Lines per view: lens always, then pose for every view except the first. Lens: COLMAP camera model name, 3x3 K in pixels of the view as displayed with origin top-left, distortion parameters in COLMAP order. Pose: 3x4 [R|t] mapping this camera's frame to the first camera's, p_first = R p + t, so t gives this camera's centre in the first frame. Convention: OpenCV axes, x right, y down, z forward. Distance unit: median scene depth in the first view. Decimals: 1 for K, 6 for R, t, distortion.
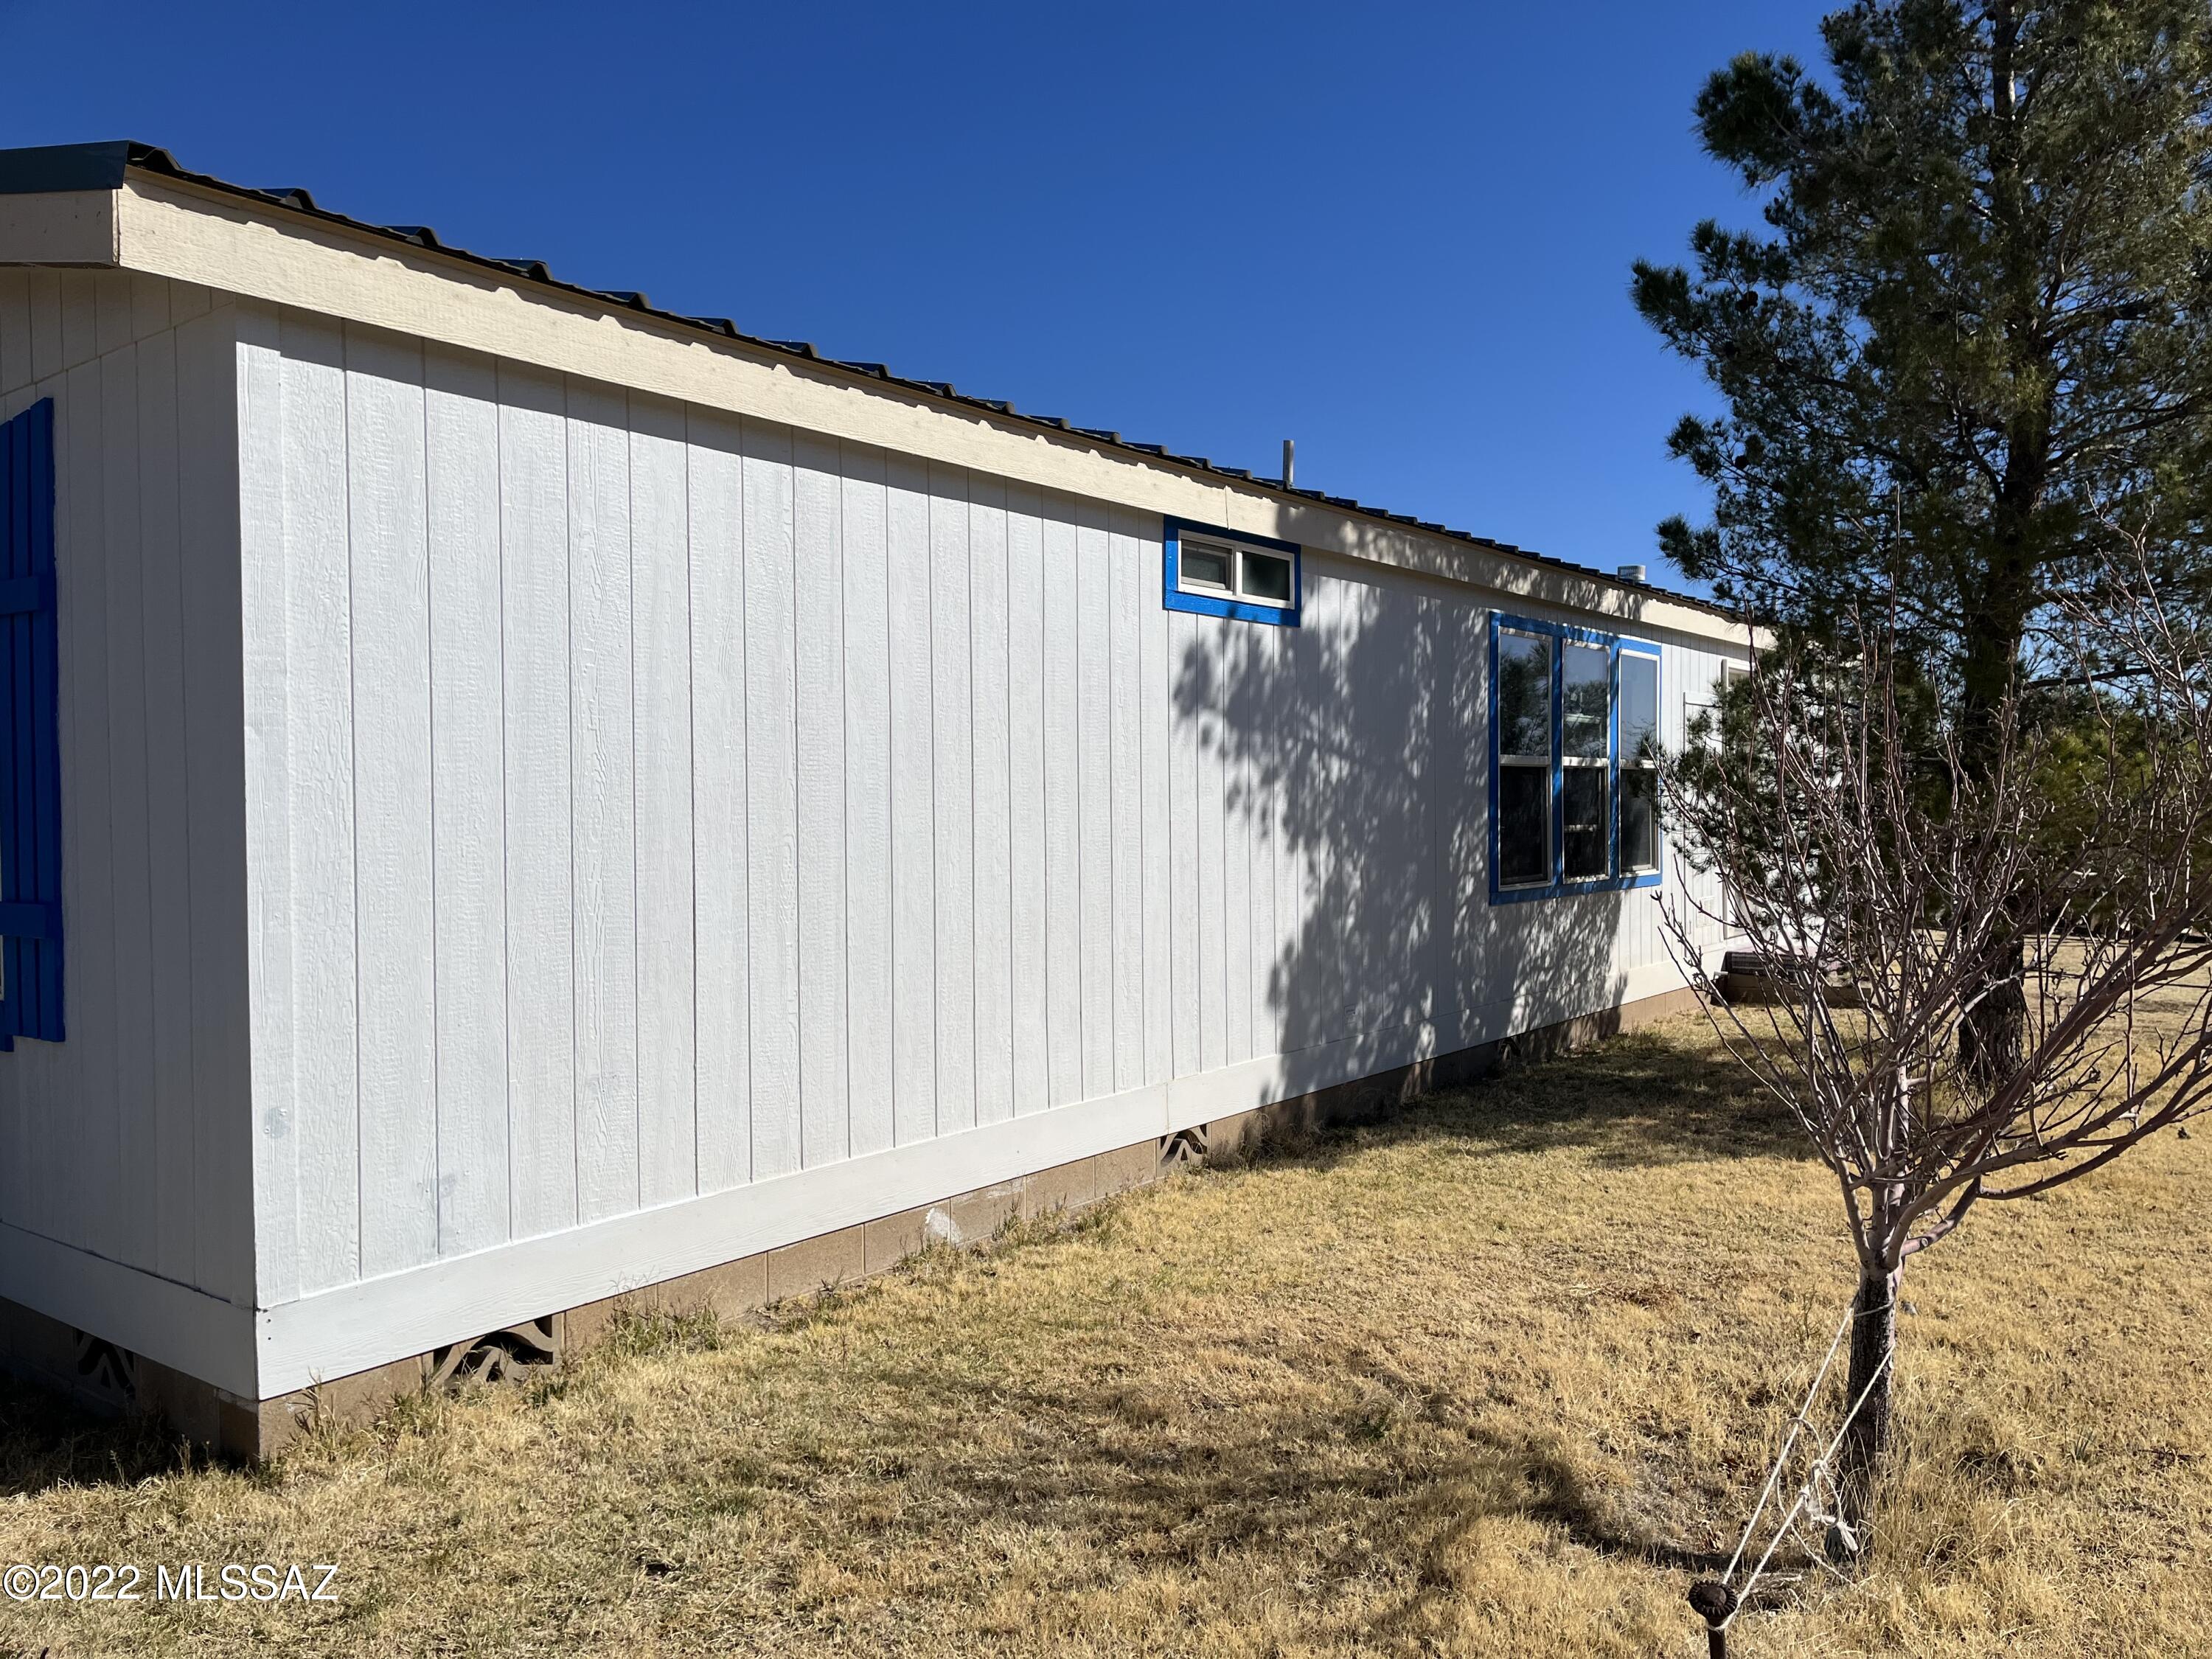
lens RADIAL K [[1665.8, 0, 1106.0], [0, 1665.8, 829.5], [0, 0, 1]] dist [0.099242, -0.095965]
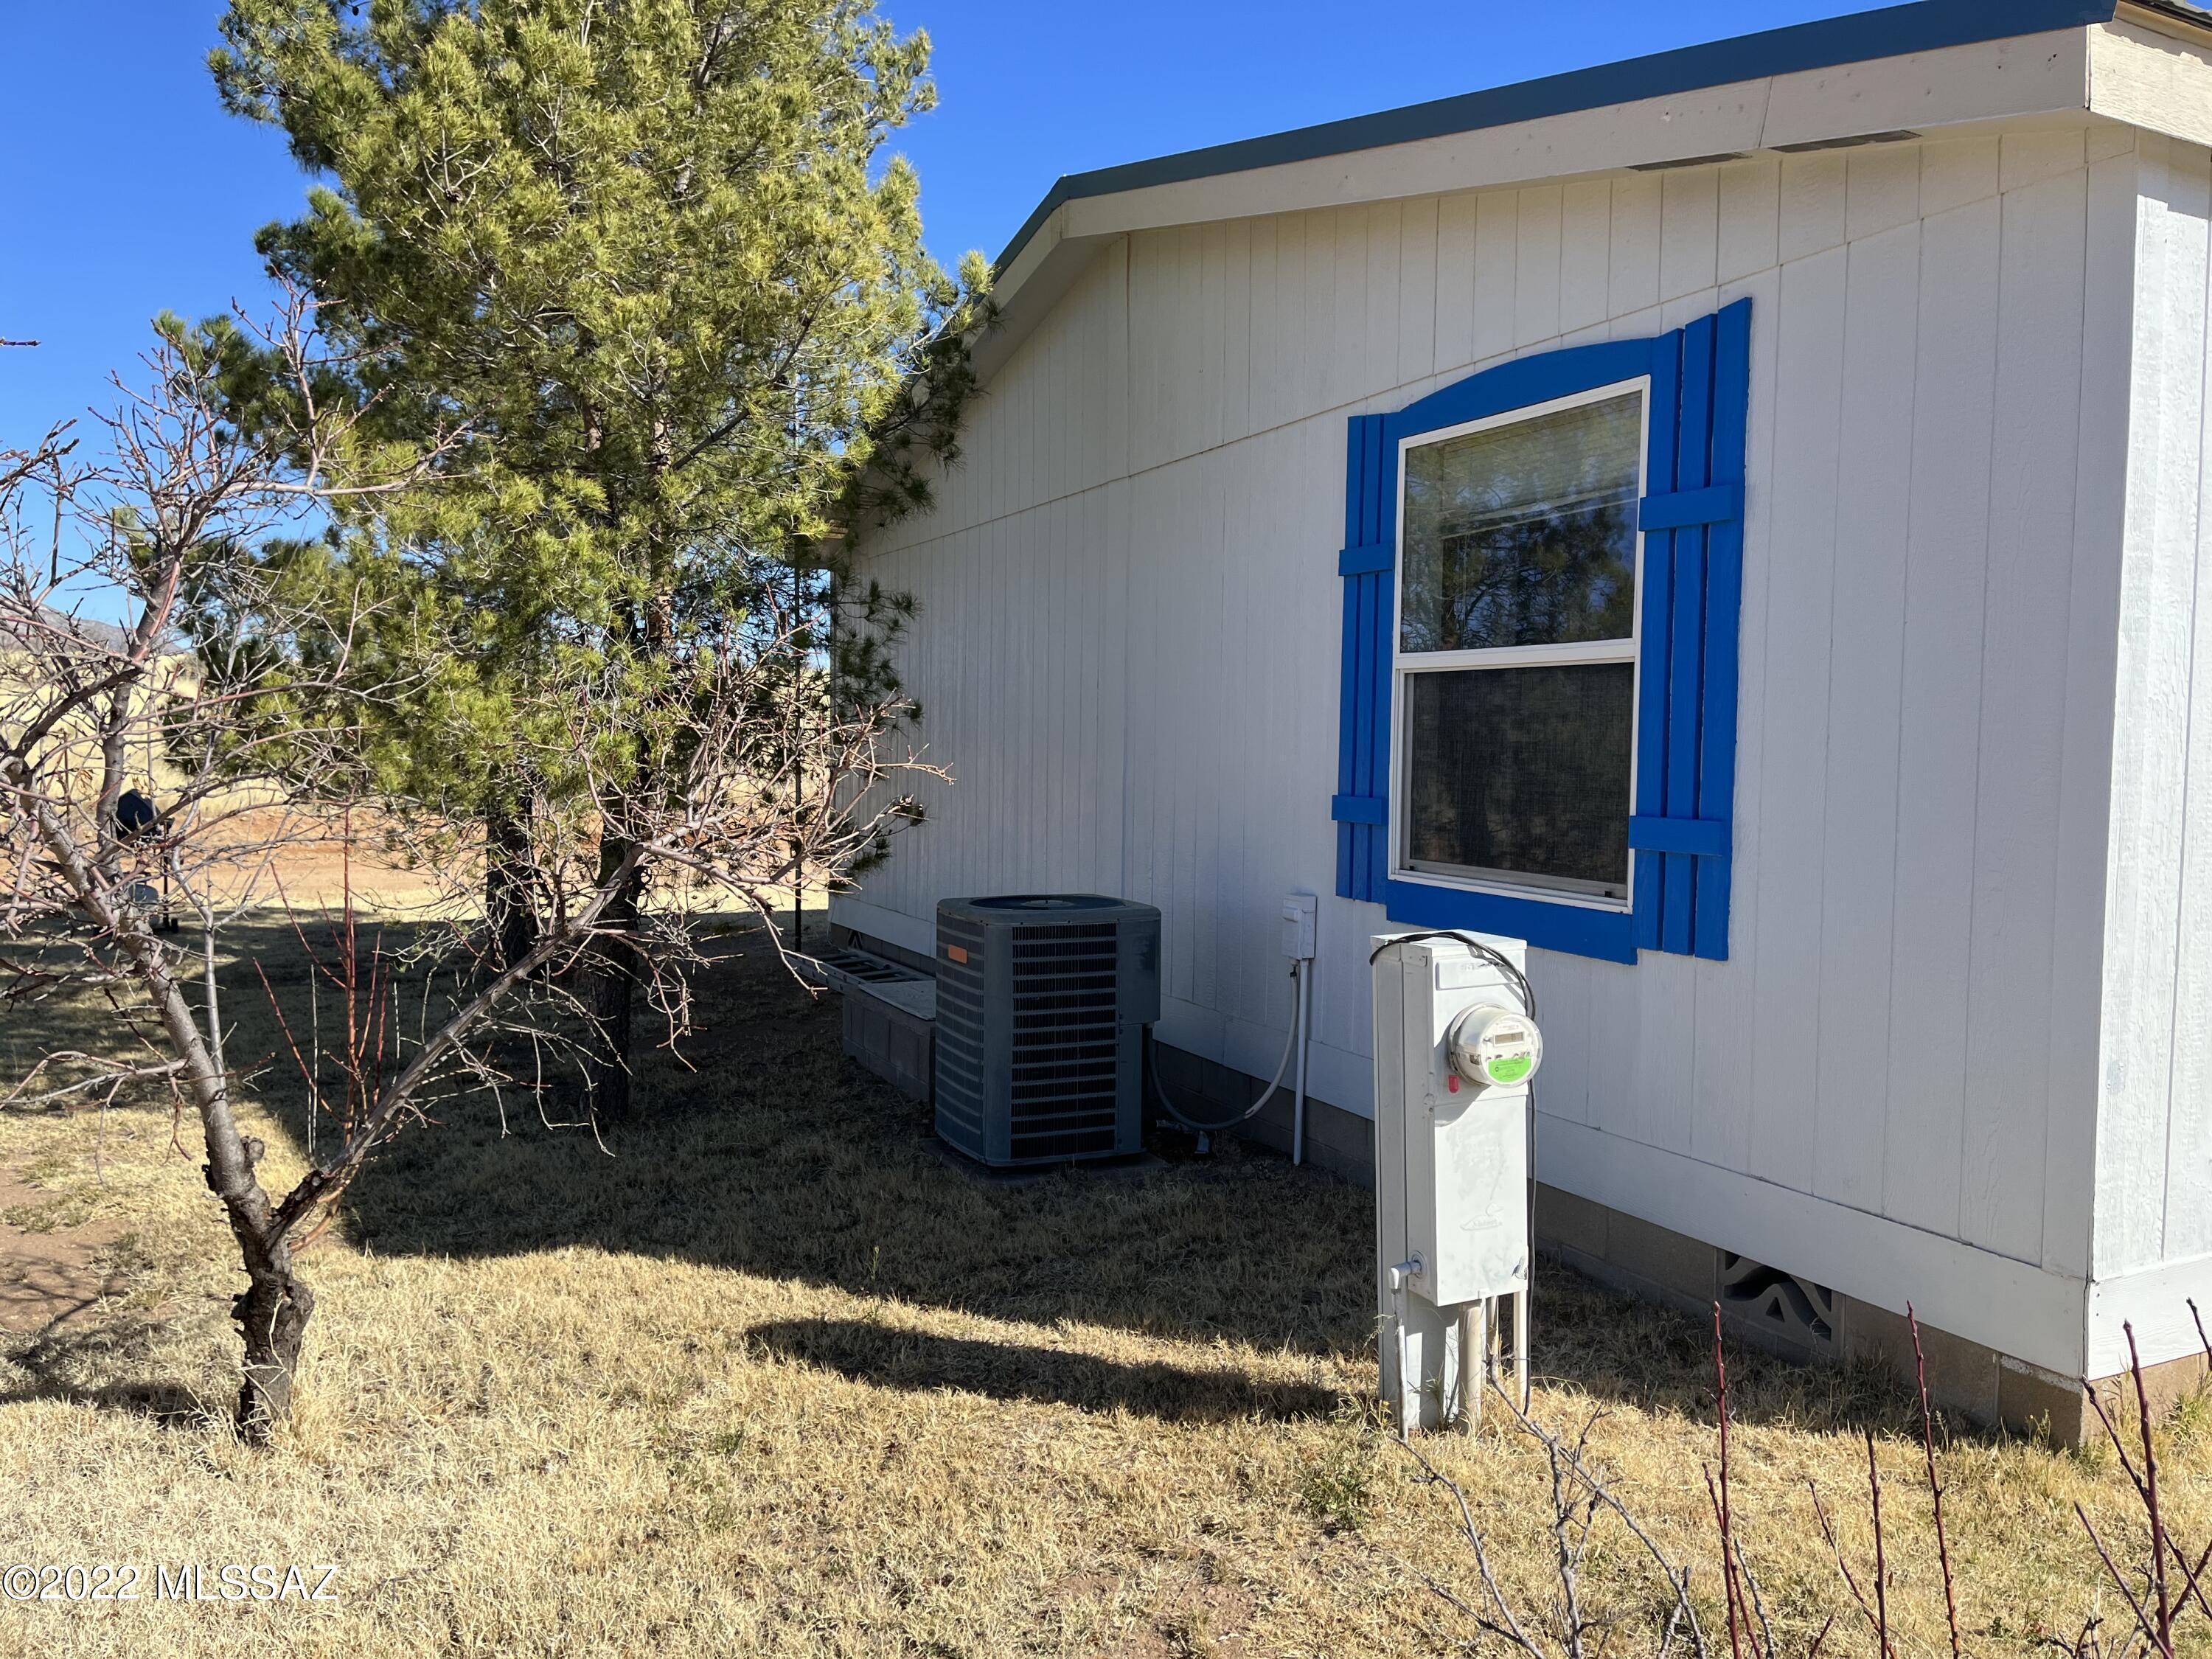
lens RADIAL K [[1665.4, 0, 1101.1], [0, 1665.4, 823.6], [0, 0, 1]] dist [0.108429, -0.102207]
pose [[0.899332, 0.047378, -0.434692, -0.583424], [-0.034947, 0.998721, 0.036550, 0.025271], [0.435867, -0.017680, 0.899837, -0.037956]]
